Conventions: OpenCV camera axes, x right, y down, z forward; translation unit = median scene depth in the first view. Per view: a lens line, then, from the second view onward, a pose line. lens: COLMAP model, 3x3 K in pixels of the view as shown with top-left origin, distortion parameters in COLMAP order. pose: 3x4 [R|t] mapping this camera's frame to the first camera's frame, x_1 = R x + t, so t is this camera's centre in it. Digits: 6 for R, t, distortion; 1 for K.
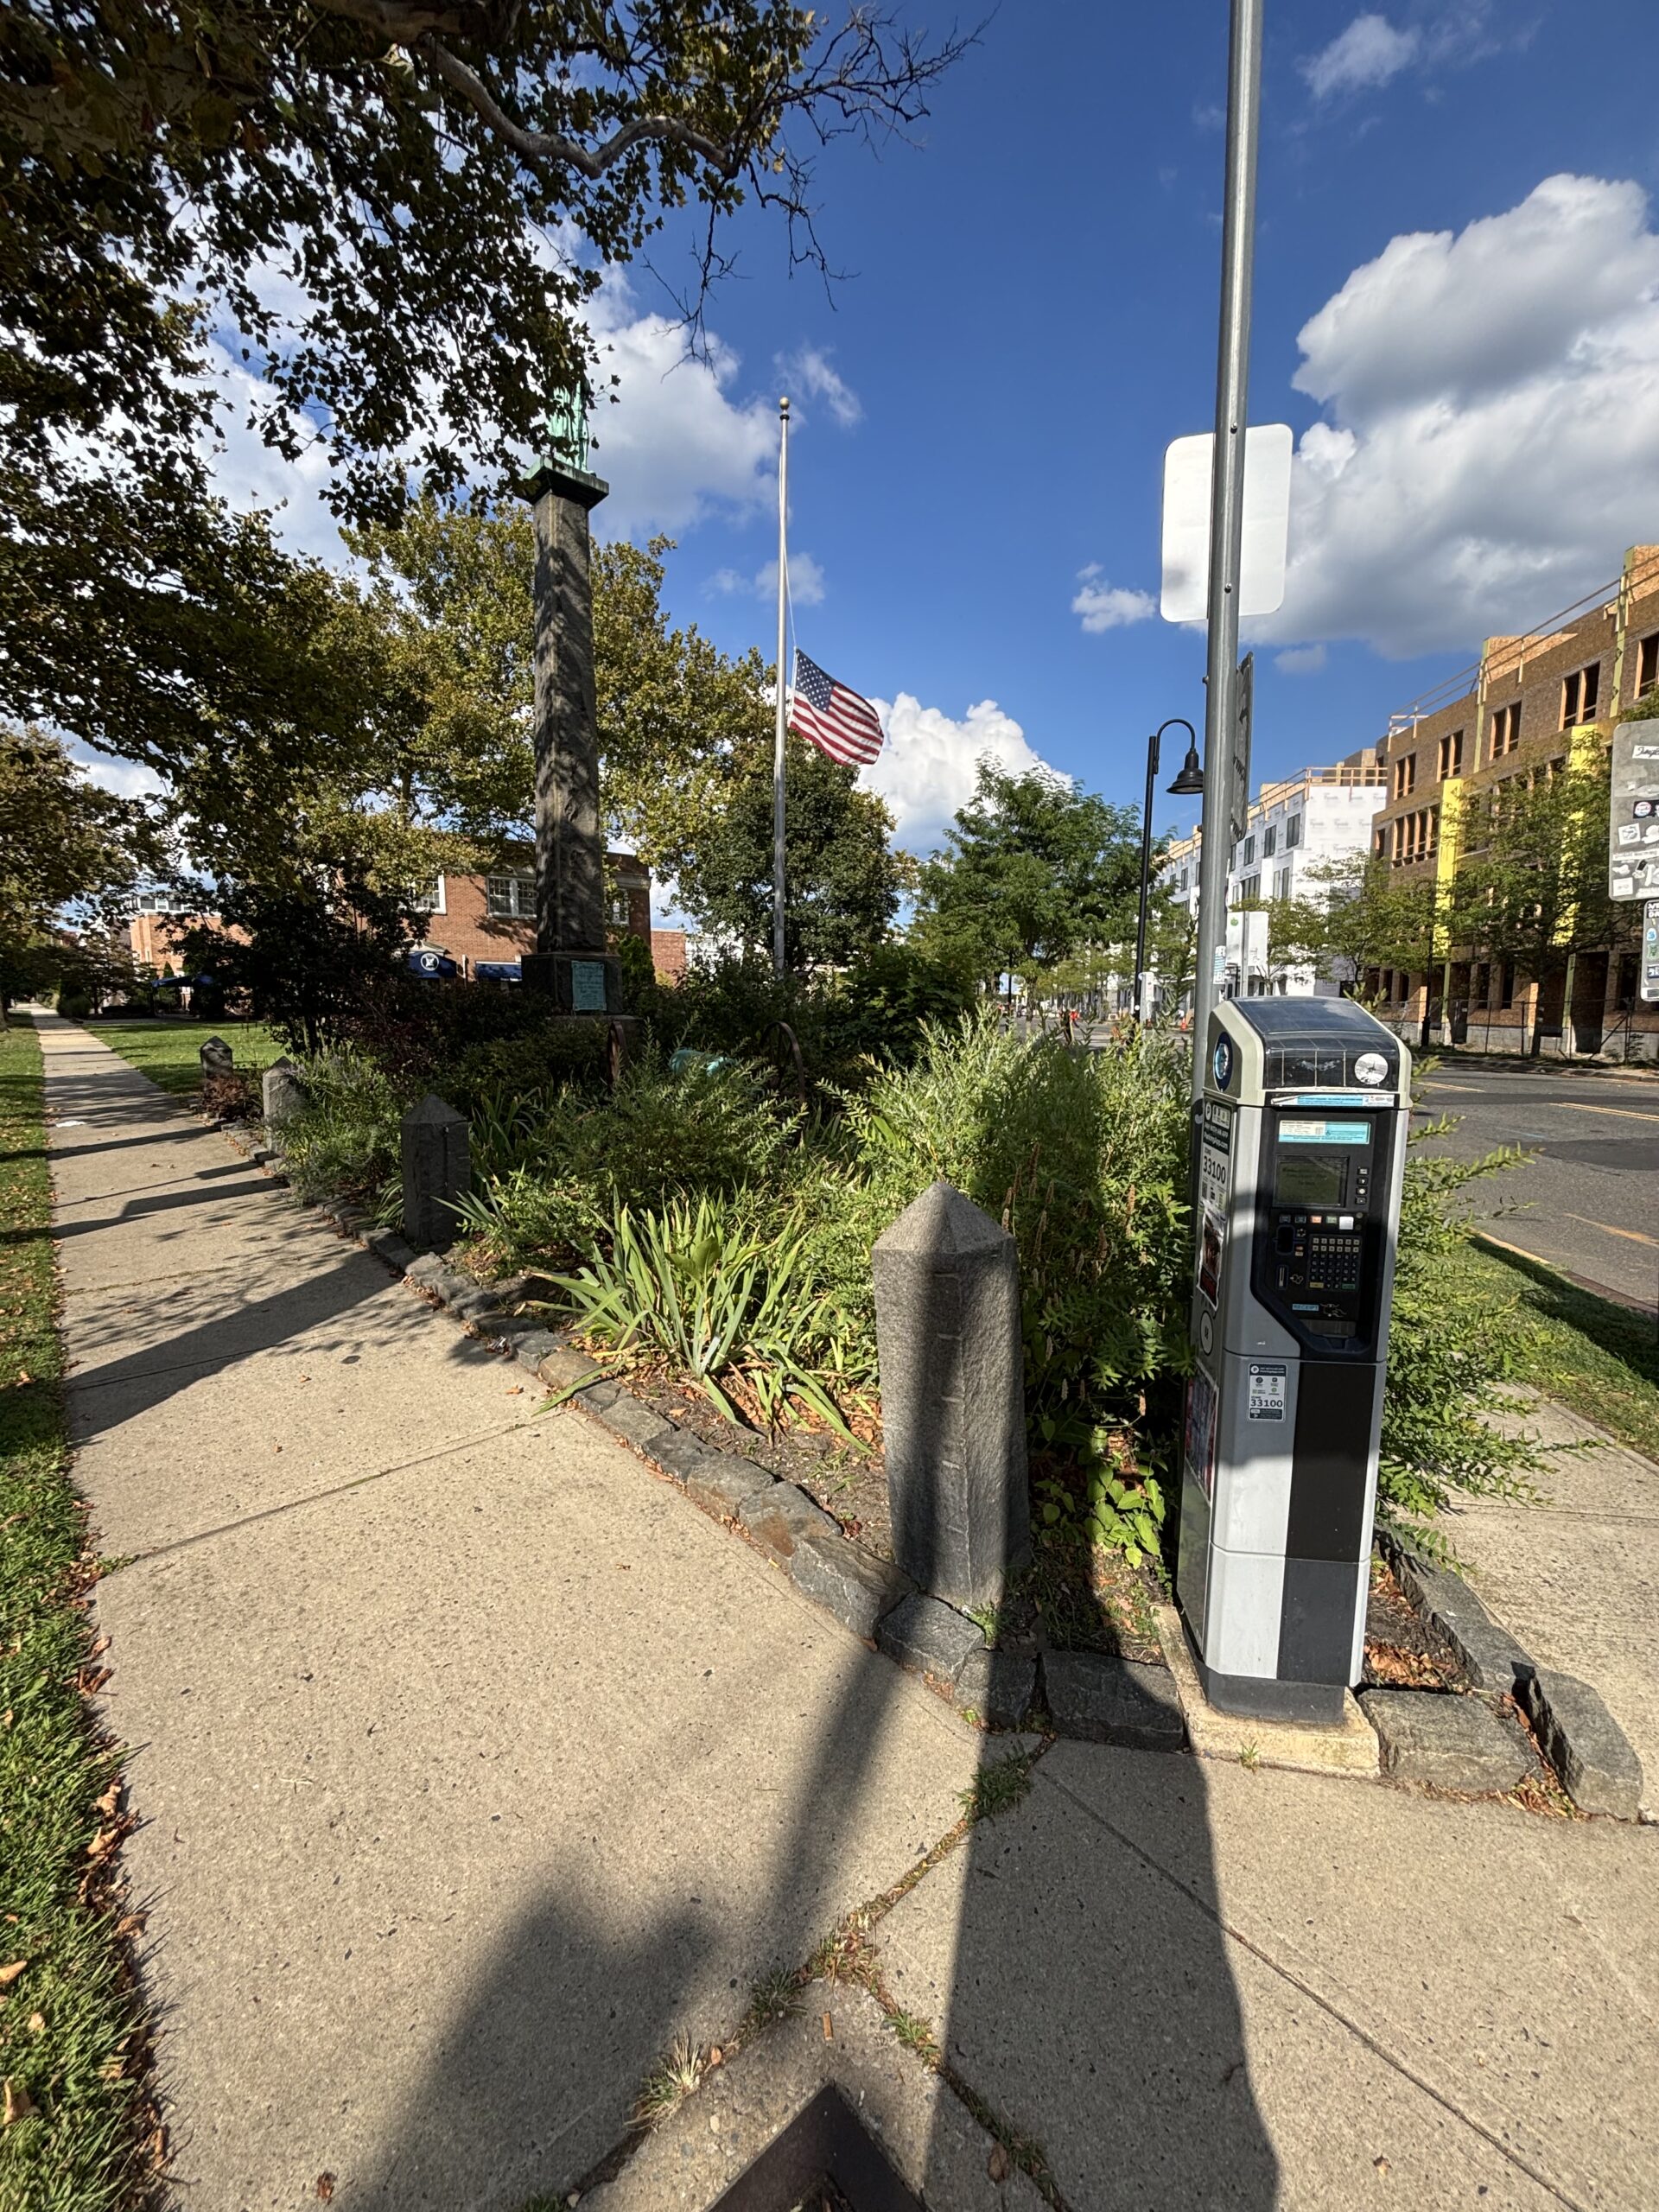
lens RADIAL K [[880.5, 0, 824.3], [0, 880.5, 1100.0], [0, 0, 1]] dist [0.001347, -0.000155]
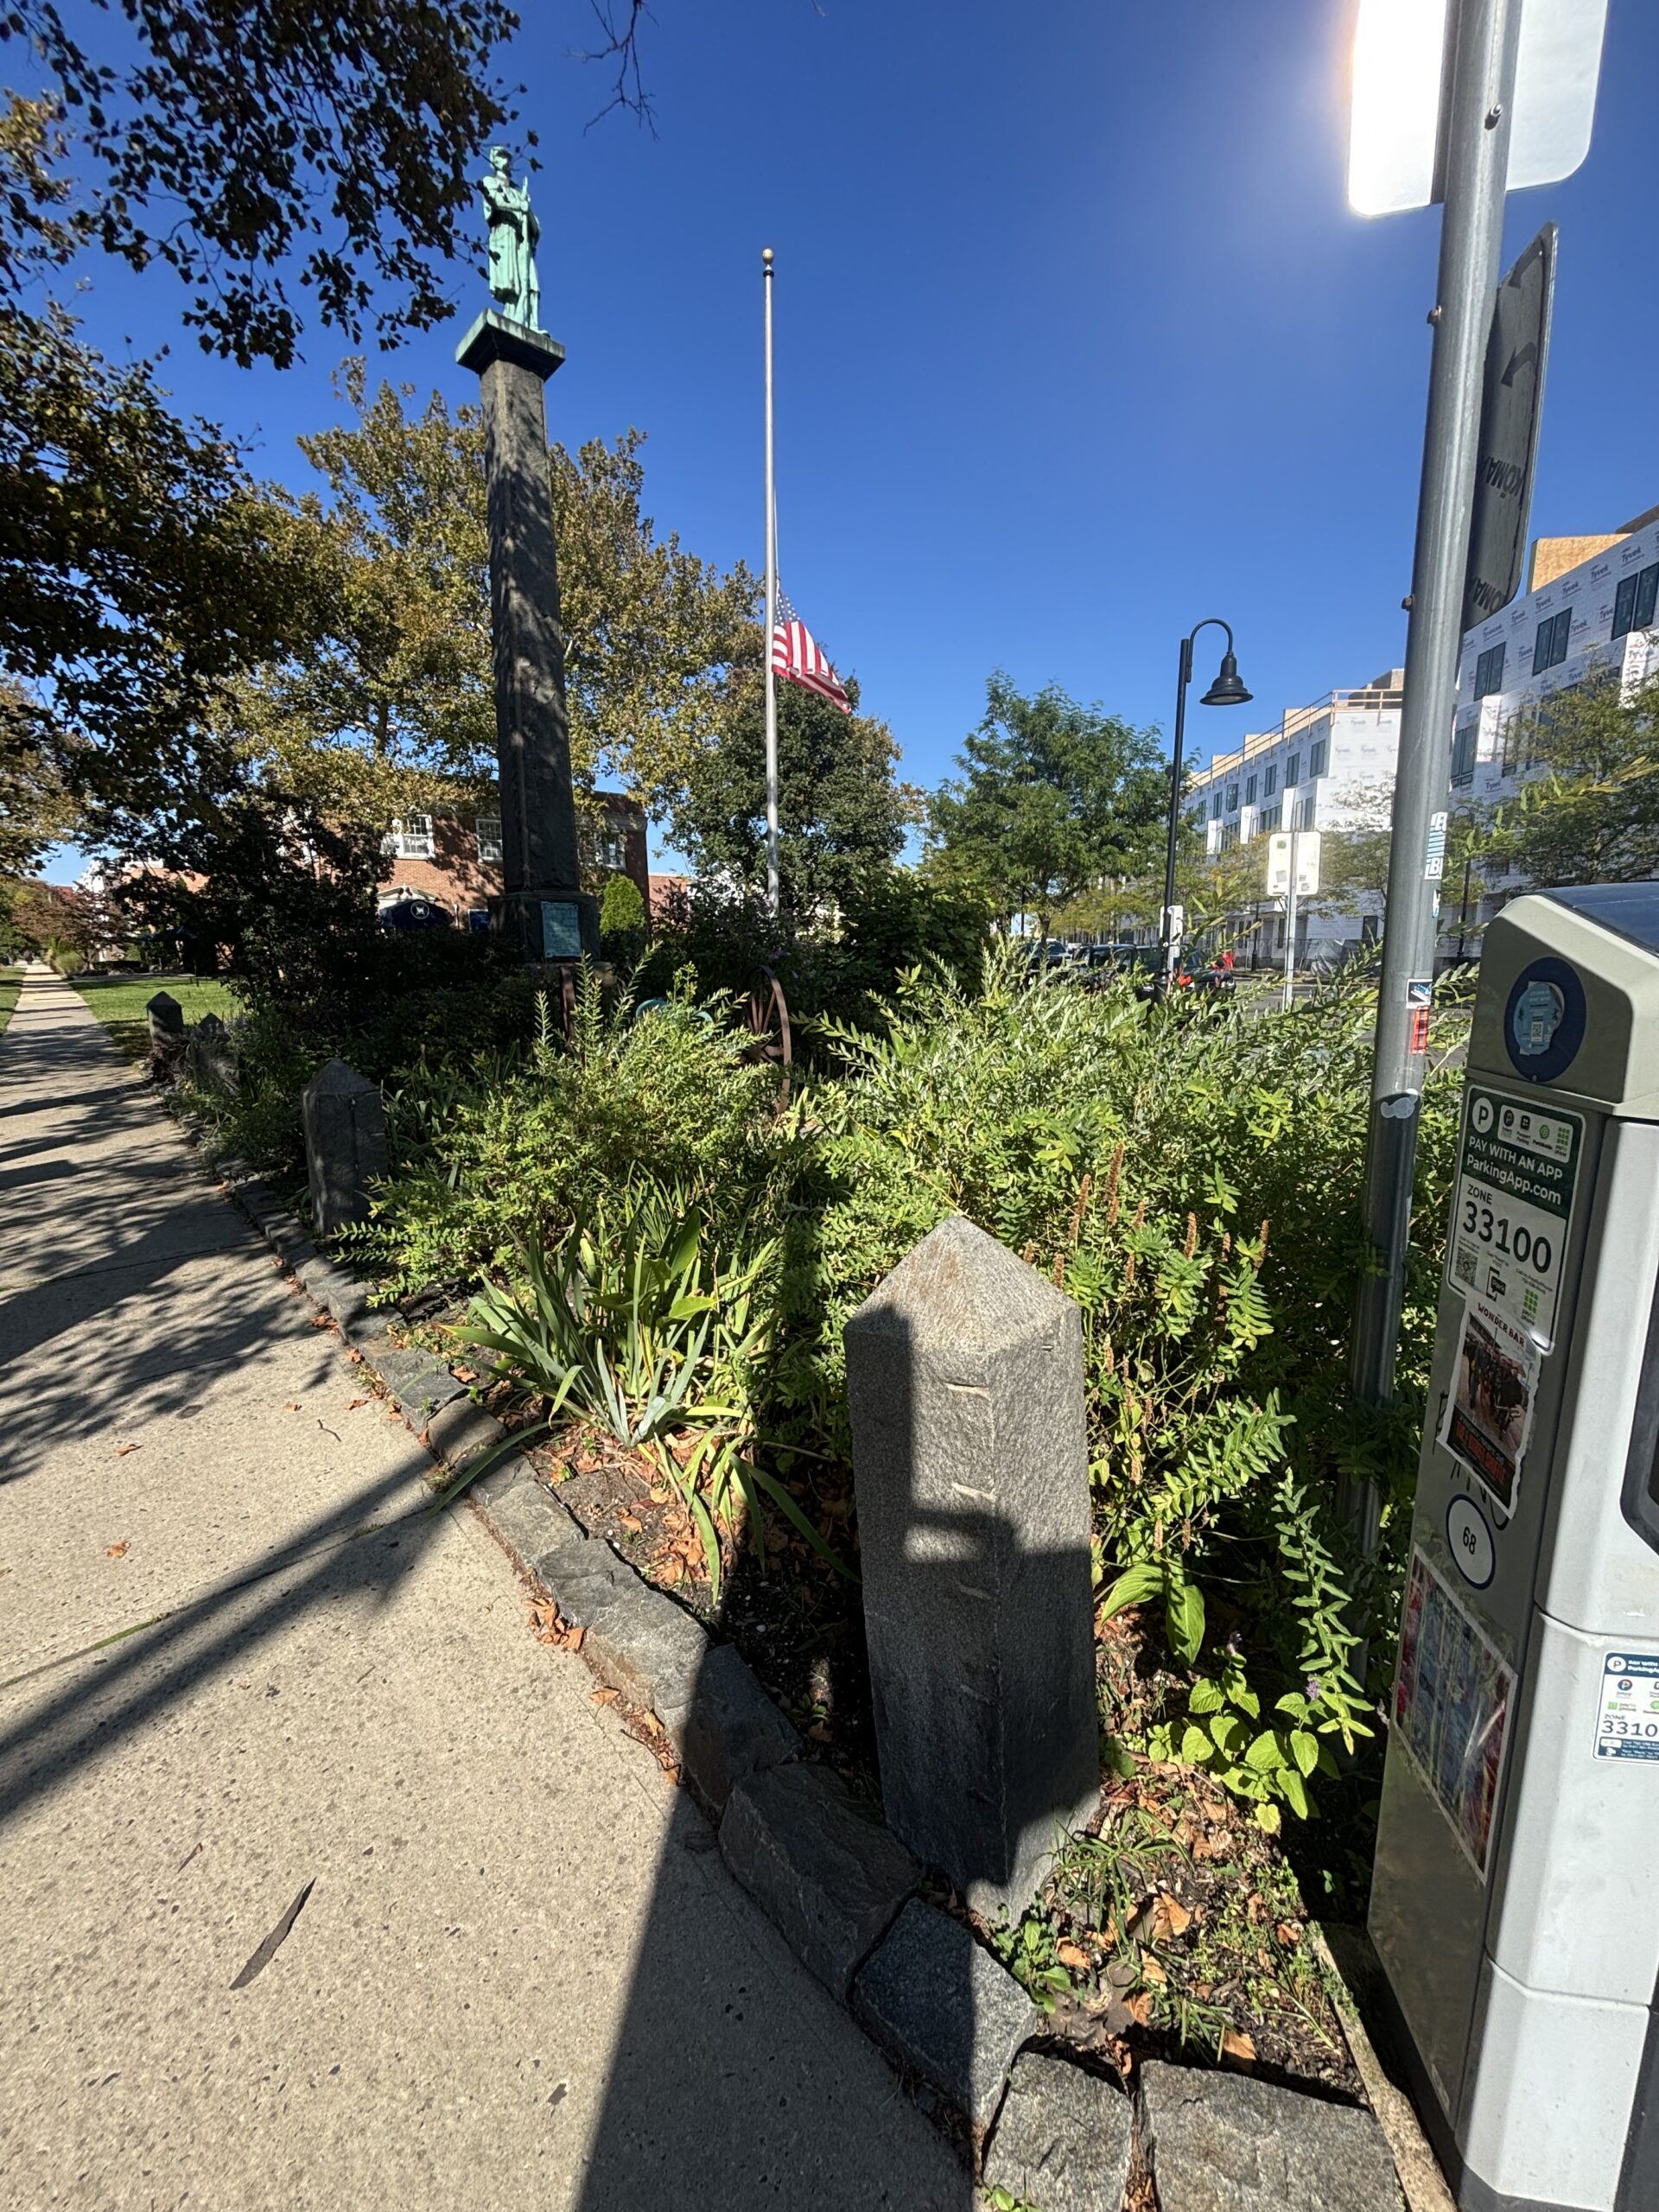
lens RADIAL K [[878.6, 0, 828.2], [0, 878.6, 1099.7], [0, 0, 1]] dist [0.006175, 0.000332]
pose [[0.999880, -0.013838, -0.006911, 0.019440], [0.014231, 0.998067, 0.060494, -0.010476], [0.006060, -0.060585, 0.998145, 0.155209]]
